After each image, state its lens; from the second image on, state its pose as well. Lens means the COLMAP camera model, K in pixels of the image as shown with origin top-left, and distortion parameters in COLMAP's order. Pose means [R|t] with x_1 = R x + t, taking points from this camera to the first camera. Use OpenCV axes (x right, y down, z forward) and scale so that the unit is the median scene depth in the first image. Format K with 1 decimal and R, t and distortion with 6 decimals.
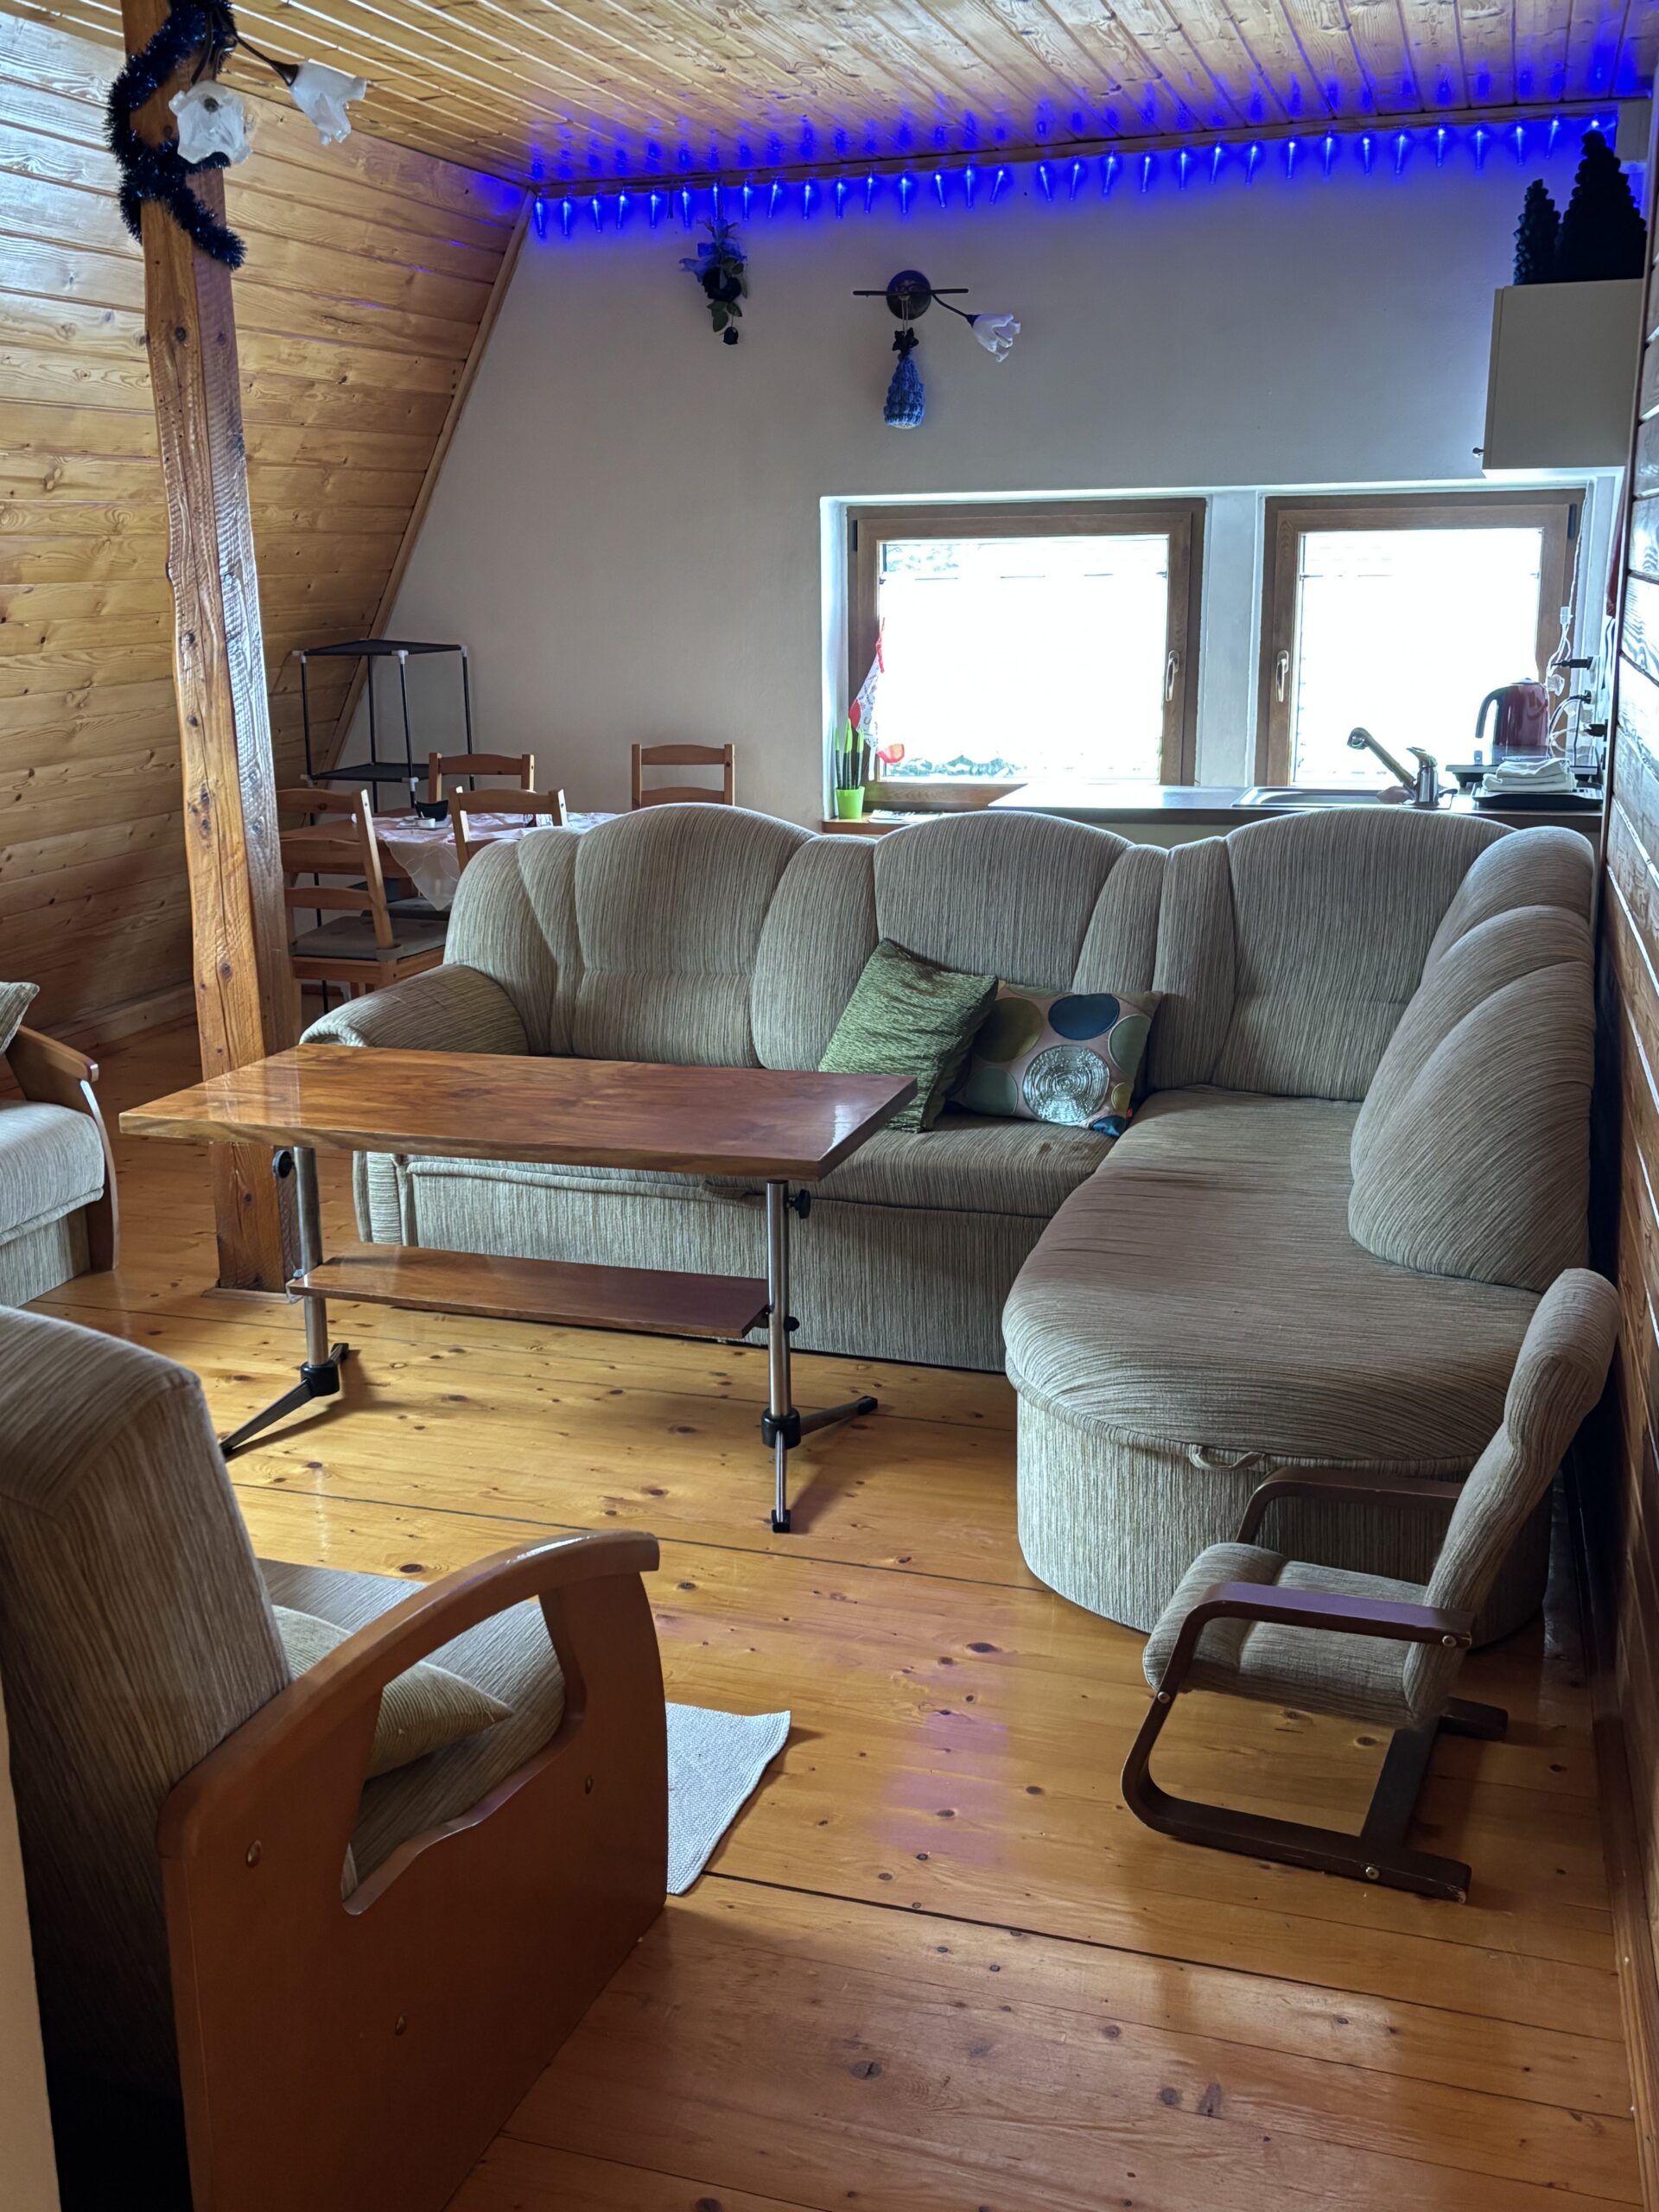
lens RADIAL K [[2120.8, 0, 822.3], [0, 2120.8, 1104.3], [0, 0, 1]] dist [0.013302, 0.000000]
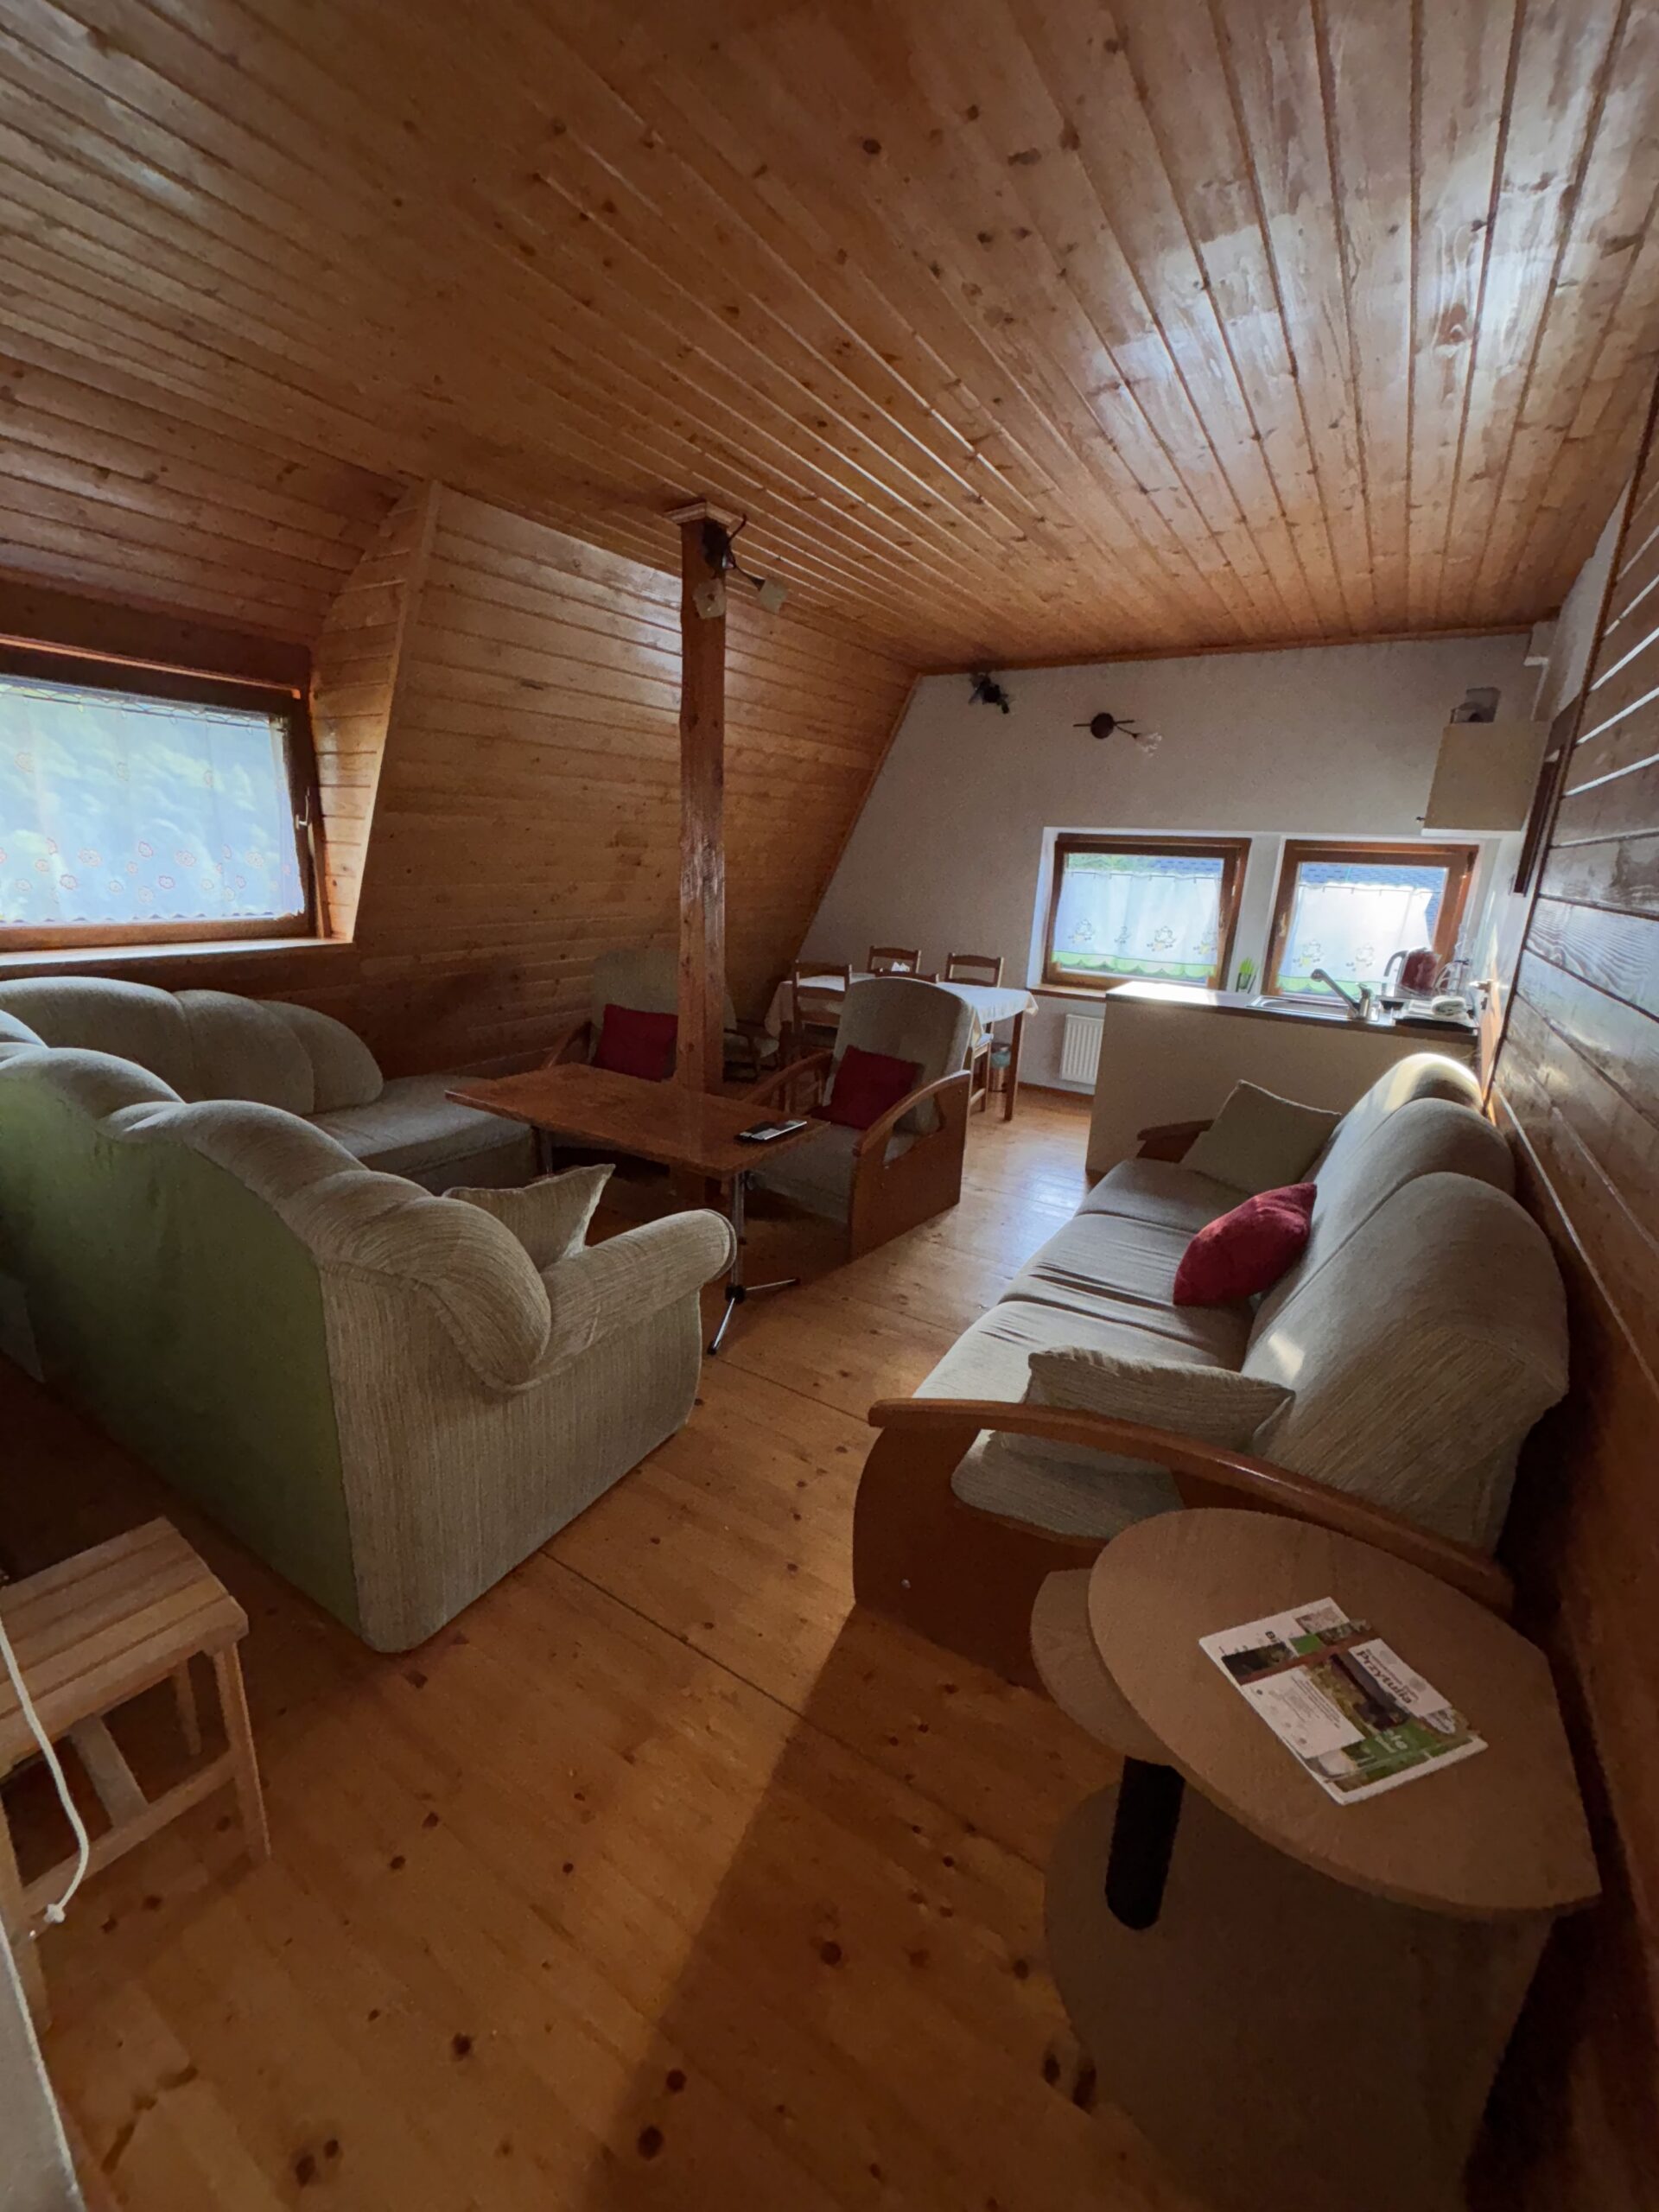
lens RADIAL K [[897.4, 0, 838.9], [0, 897.4, 1101.8], [0, 0, 1]] dist [-0.002036, 0.001298]
pose [[0.968554, 0.118521, -0.218760, 0.033584], [-0.114880, 0.992946, 0.029336, -0.041811], [0.220693, -0.003283, 0.975338, 0.170330]]
